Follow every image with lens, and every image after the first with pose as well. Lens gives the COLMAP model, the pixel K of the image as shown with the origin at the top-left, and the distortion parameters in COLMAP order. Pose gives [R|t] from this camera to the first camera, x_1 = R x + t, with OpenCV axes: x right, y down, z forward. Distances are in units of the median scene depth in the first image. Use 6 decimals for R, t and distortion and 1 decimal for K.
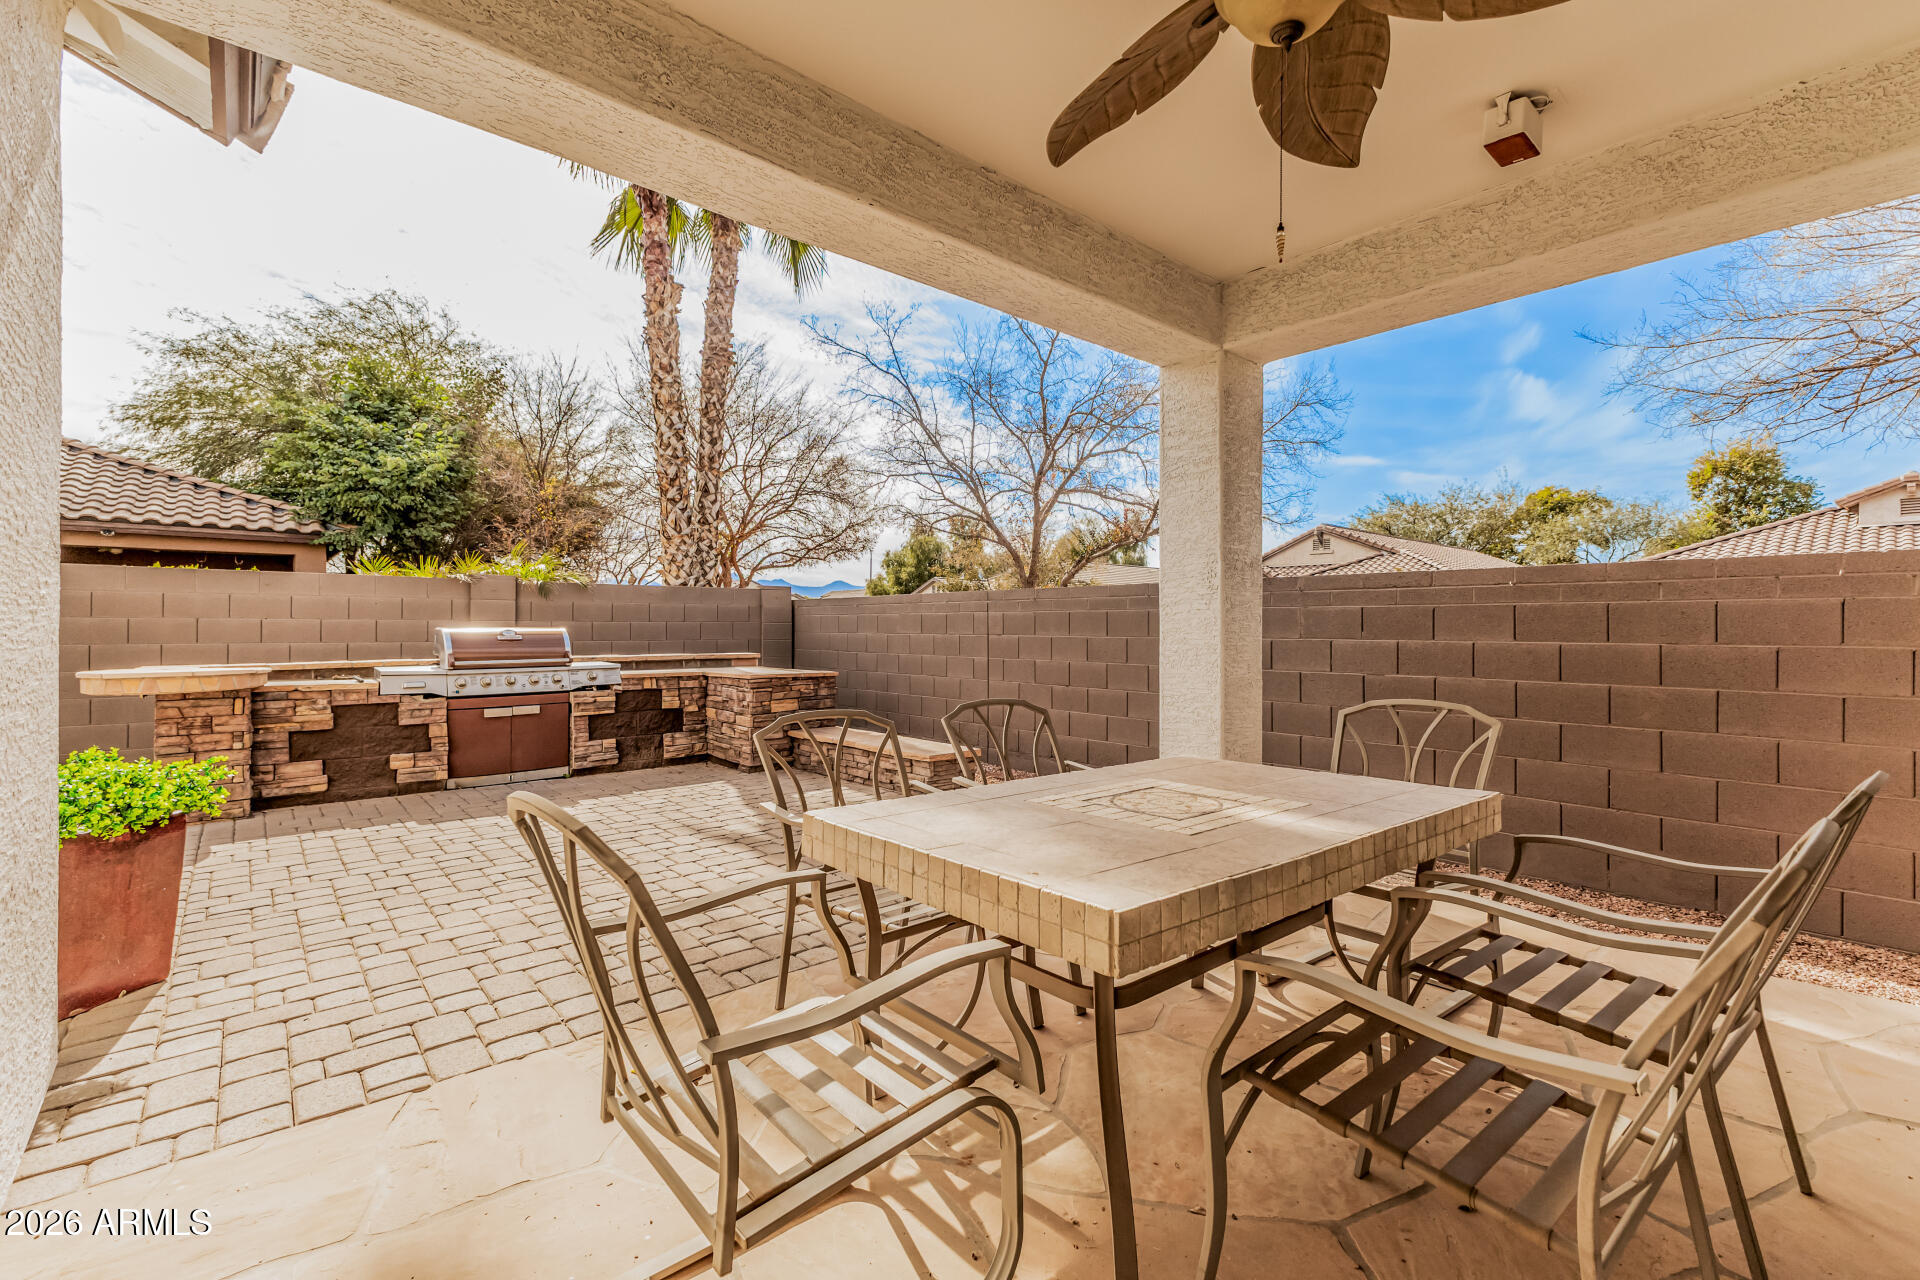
lens RADIAL K [[833.7, 0, 960.6], [0, 833.7, 621.2], [0, 0, 1]] dist [0.008023, -0.000247]
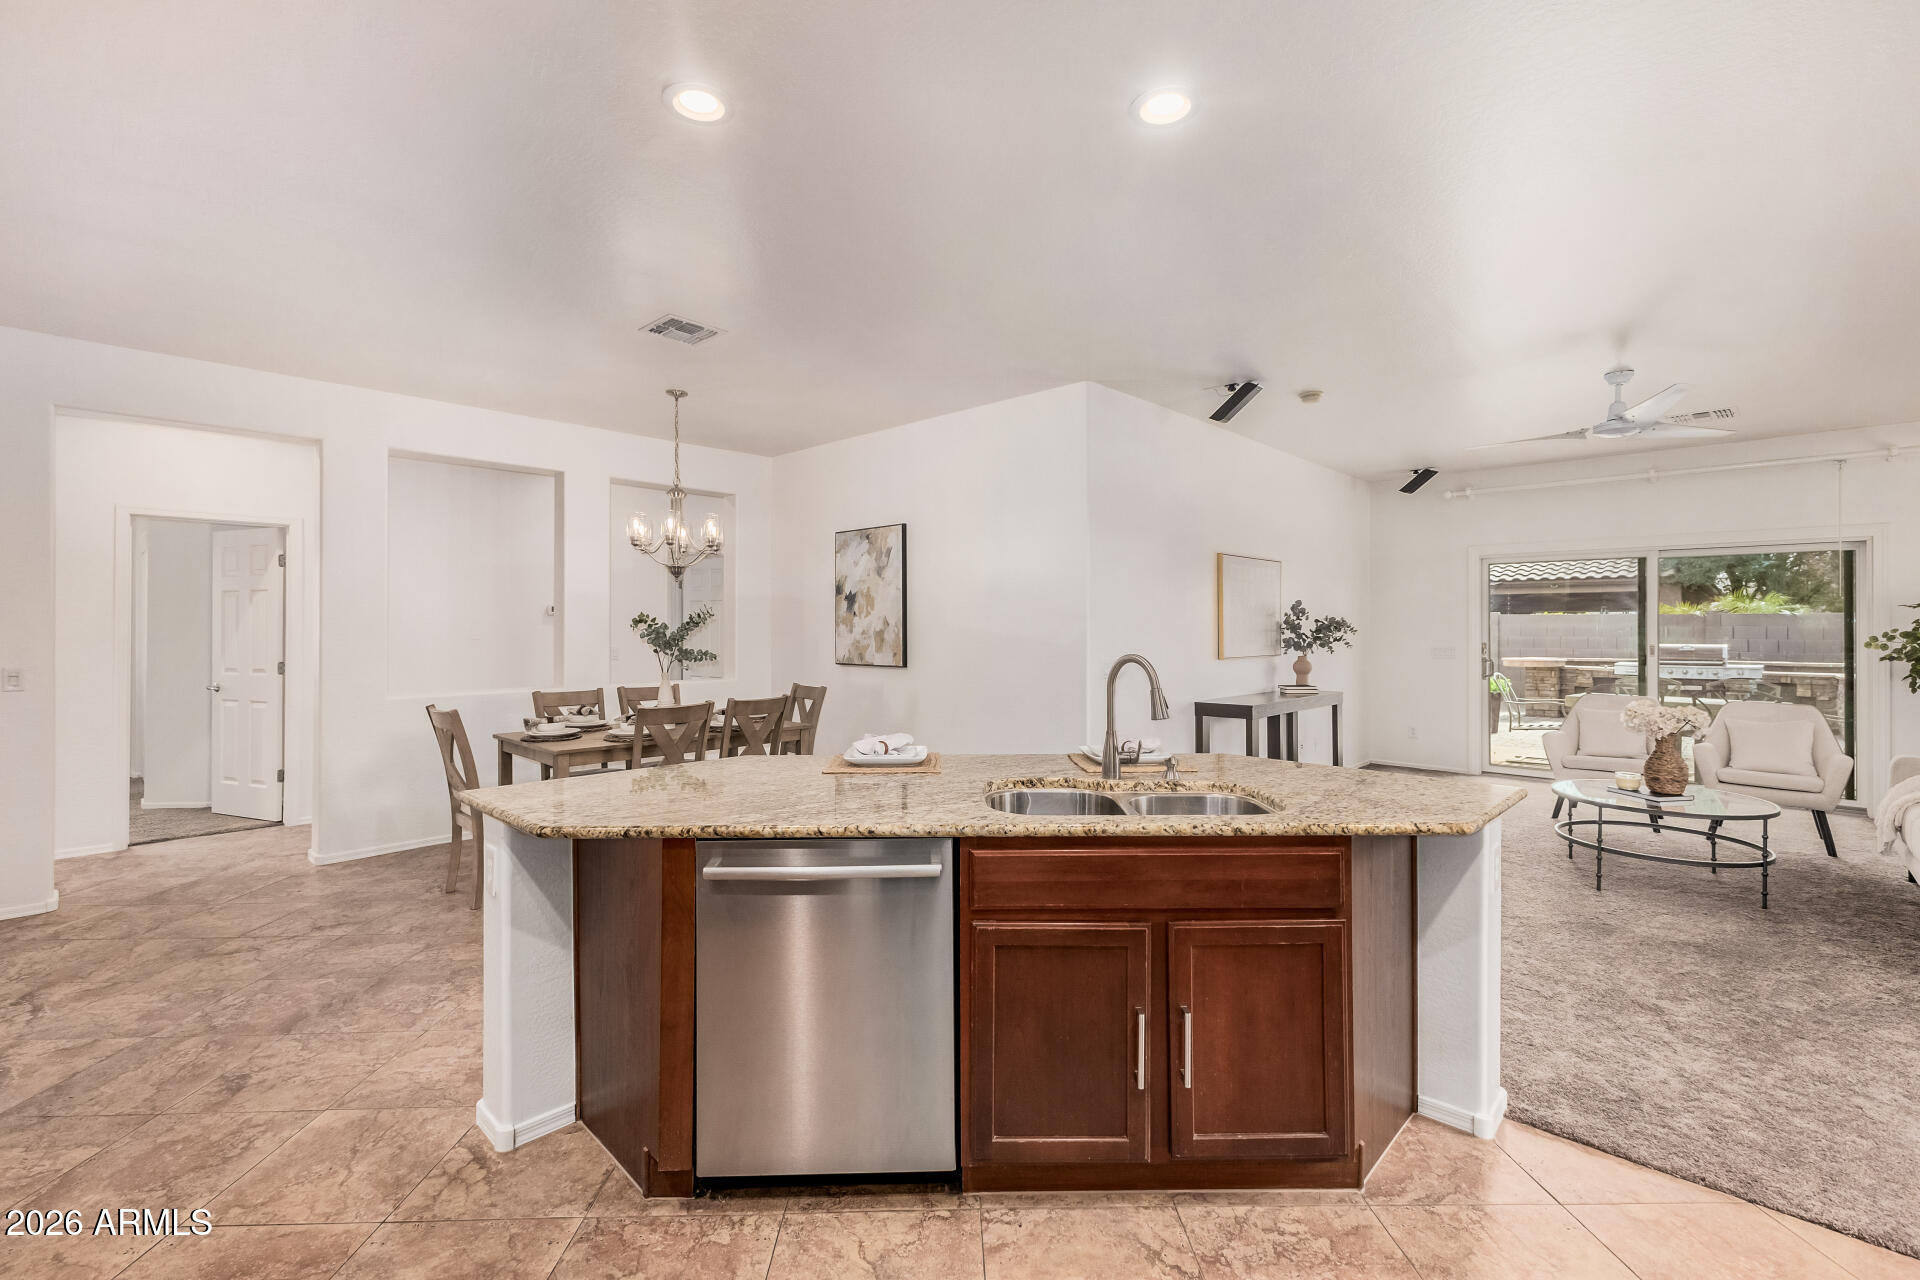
lens RADIAL K [[823.3, 0, 960.2], [0, 823.3, 649.5], [0, 0, 1]] dist [0.002425, -0.000477]
pose [[0.094529, 0.026893, -0.995159, 1.219493], [0.007014, 0.999592, 0.027679, -0.045829], [0.995497, -0.009596, 0.094302, -0.862205]]
